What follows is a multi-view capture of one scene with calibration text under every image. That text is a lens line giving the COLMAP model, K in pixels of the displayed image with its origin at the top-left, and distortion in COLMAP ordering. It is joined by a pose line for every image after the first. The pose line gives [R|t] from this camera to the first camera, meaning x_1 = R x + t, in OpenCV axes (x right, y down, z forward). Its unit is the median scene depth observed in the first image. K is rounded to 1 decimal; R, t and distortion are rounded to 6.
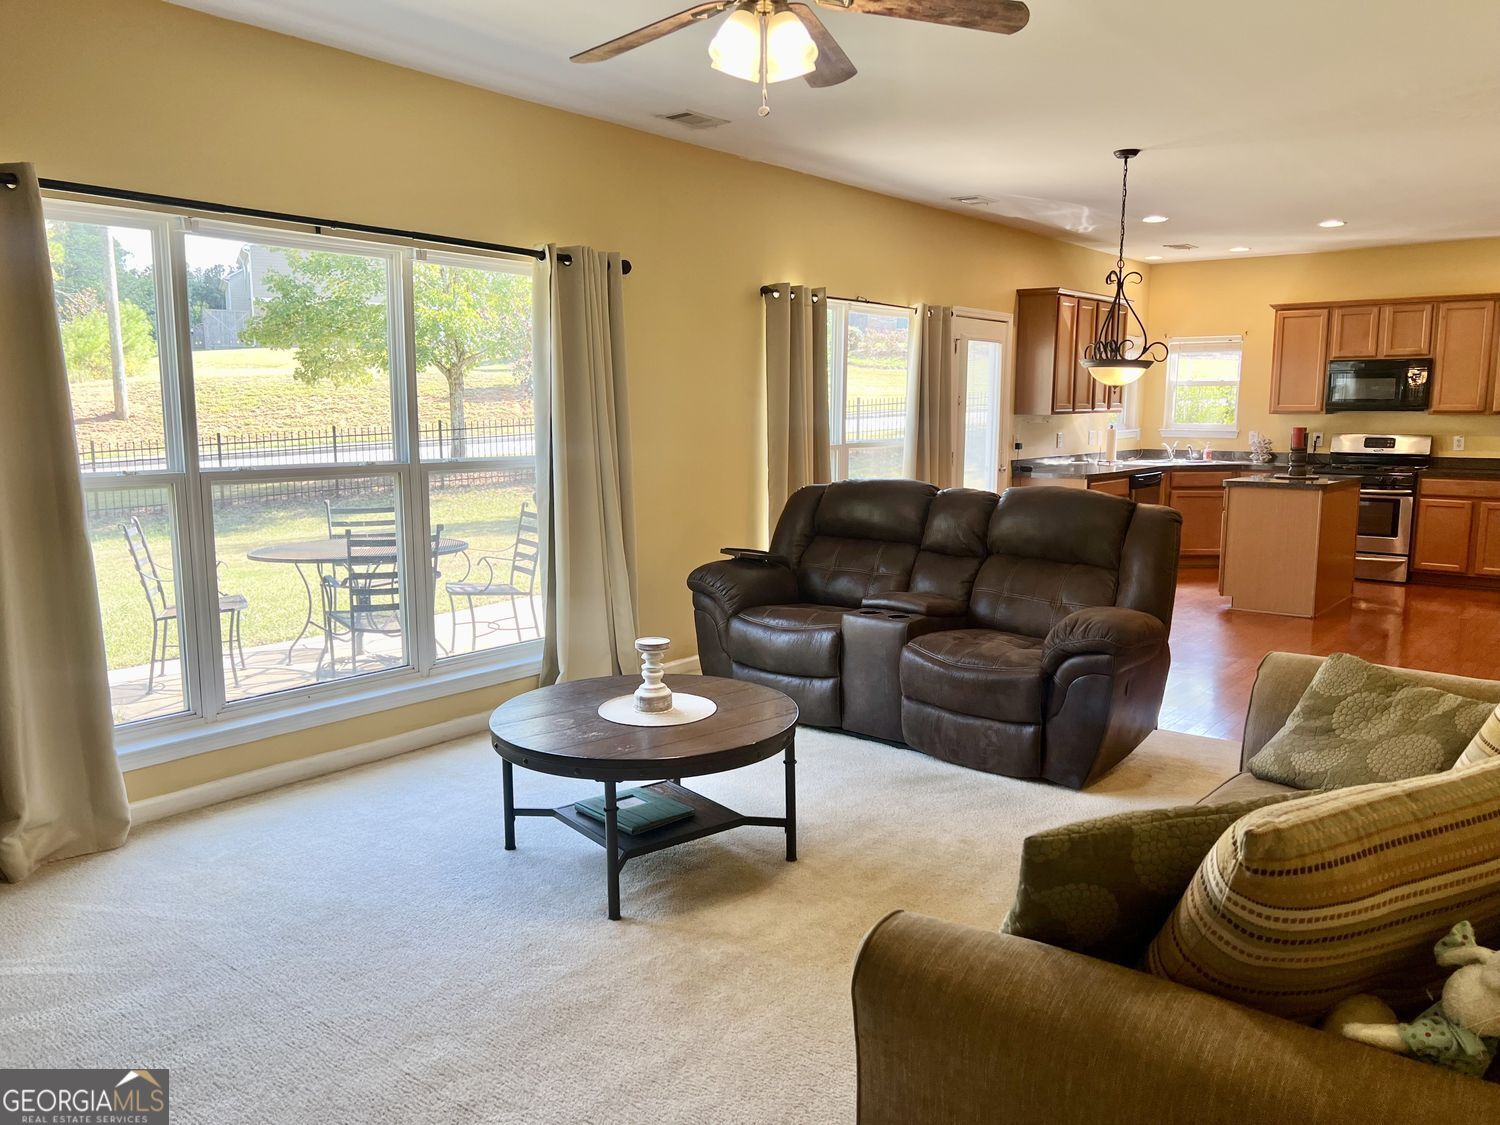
lens RADIAL K [[1148.8, 0, 758.1], [0, 1148.8, 570.2], [0, 0, 1]] dist [0.024932, -0.024775]
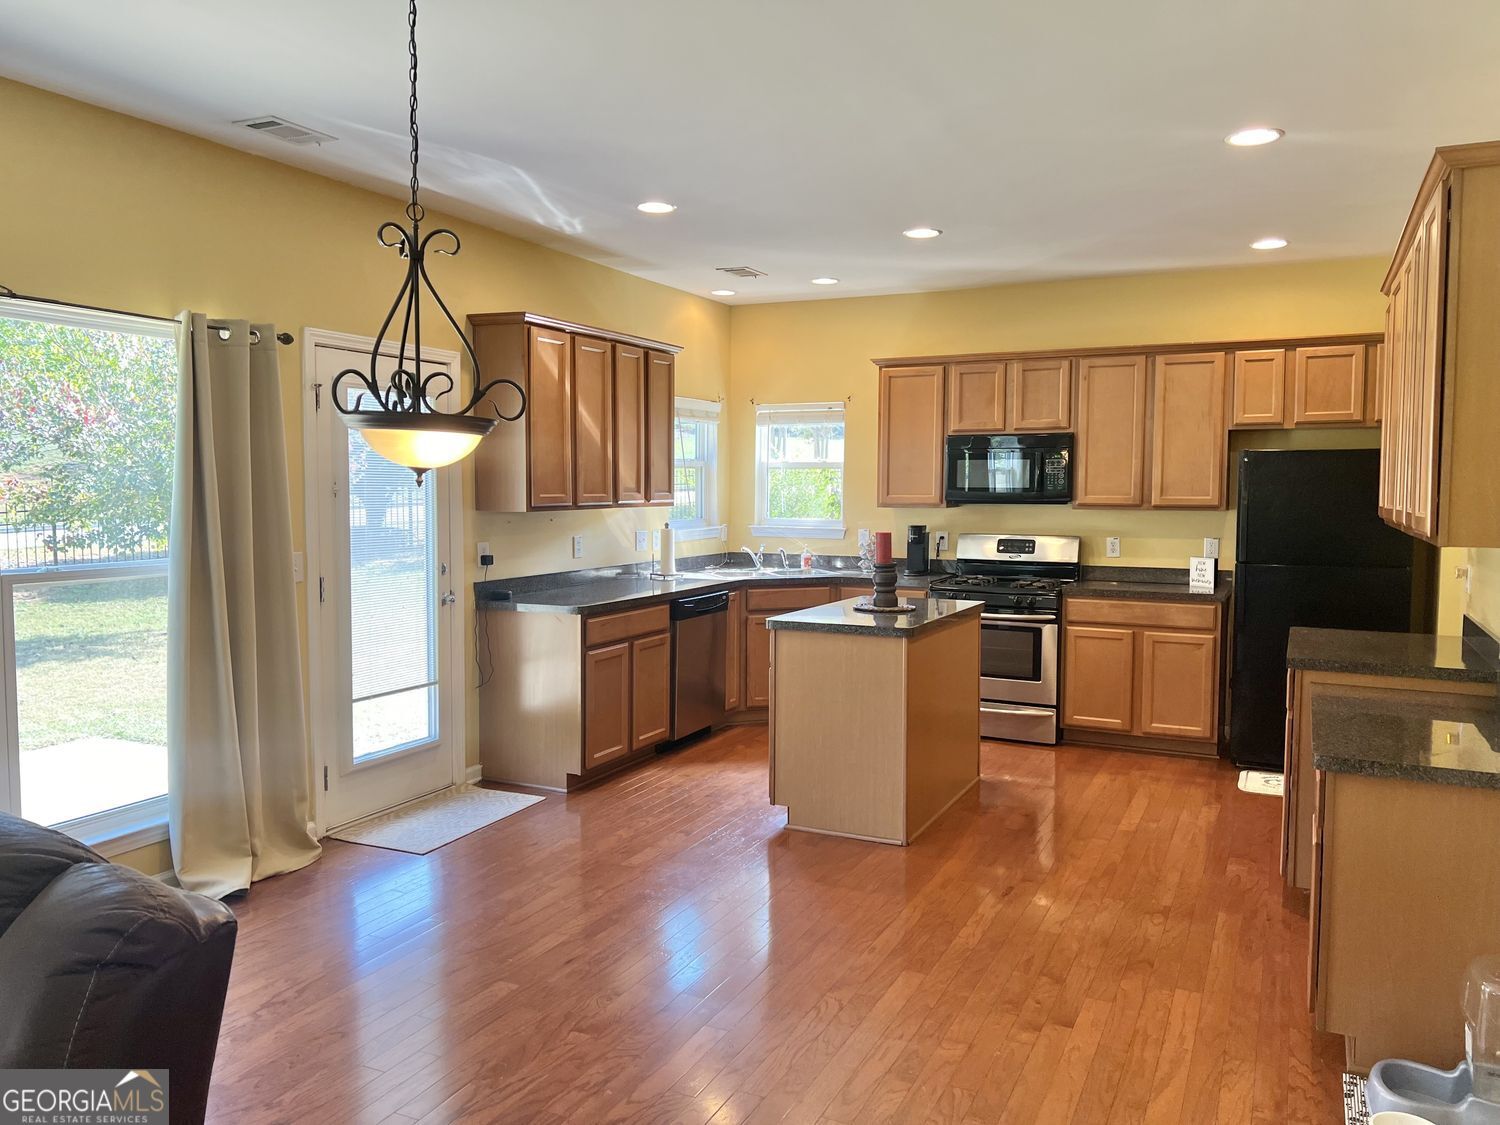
lens RADIAL K [[1148.8, 0, 743.0], [0, 1148.8, 558.9], [0, 0, 1]] dist [0.024932, -0.024775]
pose [[0.976395, -0.012349, 0.215639, 0.214201], [0.028923, 0.996848, -0.073871, -0.054176], [-0.214047, 0.078364, 0.973675, 0.330655]]
